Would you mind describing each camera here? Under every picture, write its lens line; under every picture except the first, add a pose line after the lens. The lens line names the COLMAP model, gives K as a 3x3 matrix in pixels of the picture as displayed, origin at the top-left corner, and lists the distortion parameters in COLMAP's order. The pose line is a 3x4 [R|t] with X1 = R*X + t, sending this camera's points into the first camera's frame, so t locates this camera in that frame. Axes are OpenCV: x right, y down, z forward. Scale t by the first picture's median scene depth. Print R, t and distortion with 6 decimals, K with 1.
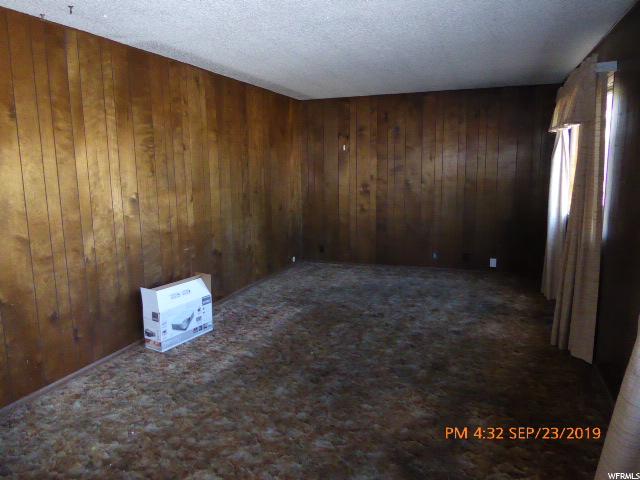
lens RADIAL K [[473.3, 0, 320.0], [0, 473.3, 240.0], [0, 0, 1]] dist [-0.007308, -0.004053]
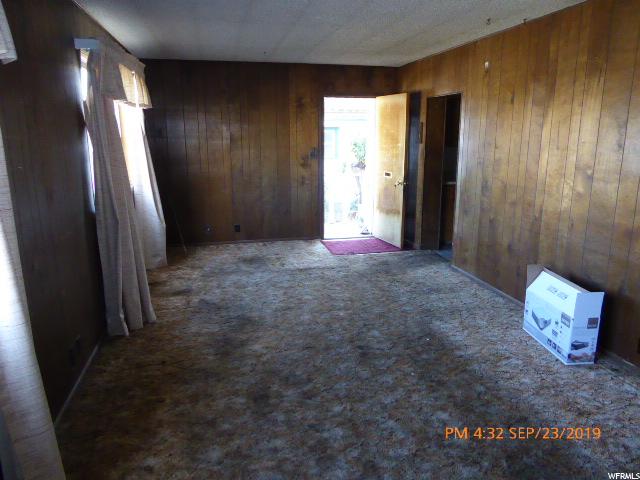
lens RADIAL K [[473.3, 0, 320.0], [0, 473.3, 240.0], [0, 0, 1]] dist [-0.007308, -0.004053]
pose [[-0.838510, 0.141558, -0.526177, 0.540248], [-0.069165, 0.930201, 0.360474, -0.273078], [0.540479, 0.338654, -0.770192, 1.549393]]
